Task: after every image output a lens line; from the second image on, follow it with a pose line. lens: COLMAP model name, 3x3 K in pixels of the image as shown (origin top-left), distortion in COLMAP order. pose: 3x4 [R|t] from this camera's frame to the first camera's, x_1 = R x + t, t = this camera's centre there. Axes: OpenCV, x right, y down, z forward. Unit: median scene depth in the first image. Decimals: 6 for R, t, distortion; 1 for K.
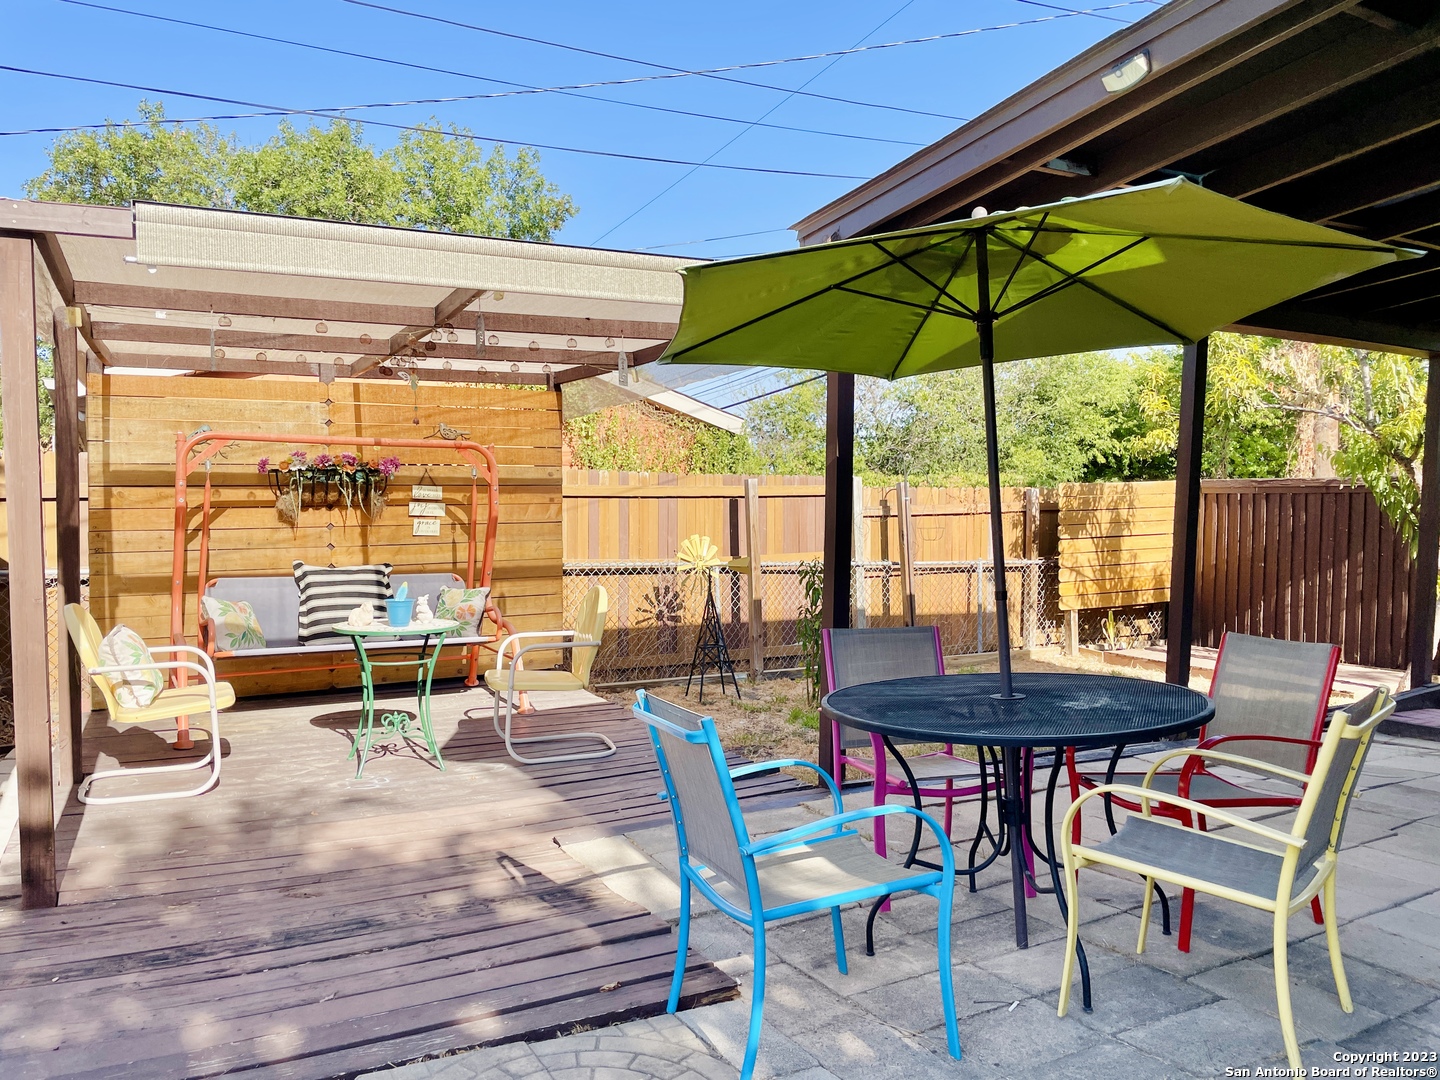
lens RADIAL K [[1084.5, 0, 718.3], [0, 1084.5, 544.2], [0, 0, 1]] dist [0.036470, -0.001759]
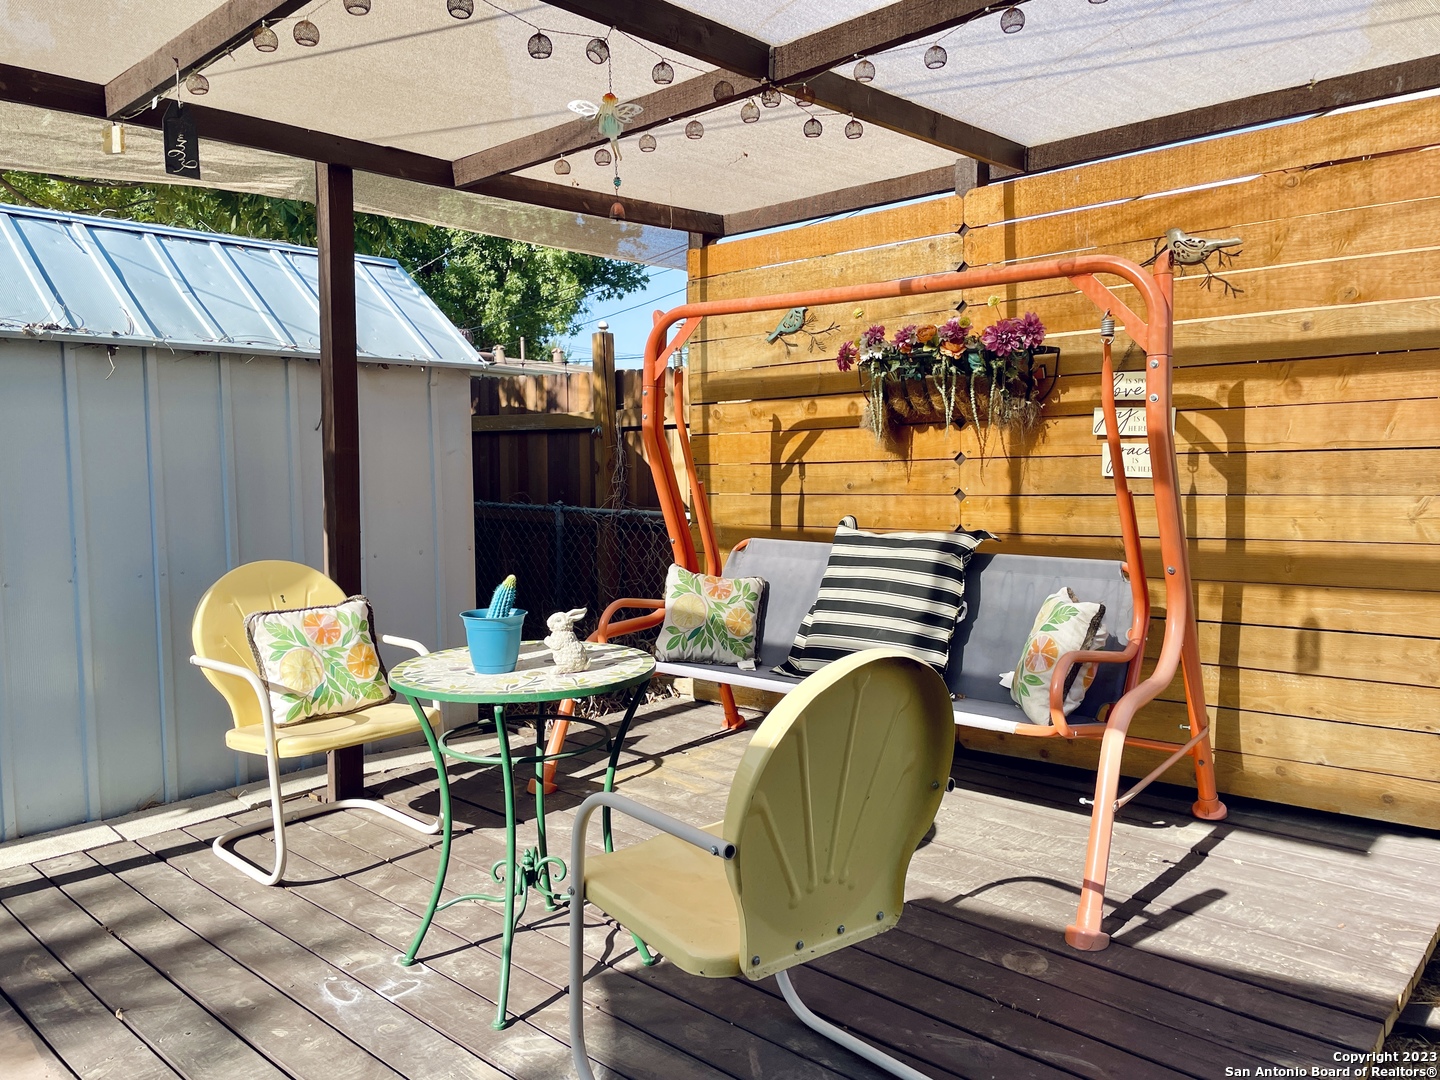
lens RADIAL K [[1084.5, 0, 717.9], [0, 1084.5, 540.9], [0, 0, 1]] dist [0.036470, -0.001759]
pose [[0.344236, 0.067626, -0.936444, 0.120018], [-0.021276, 0.997708, 0.064230, -0.007206], [0.938642, -0.002187, 0.344886, 0.690078]]
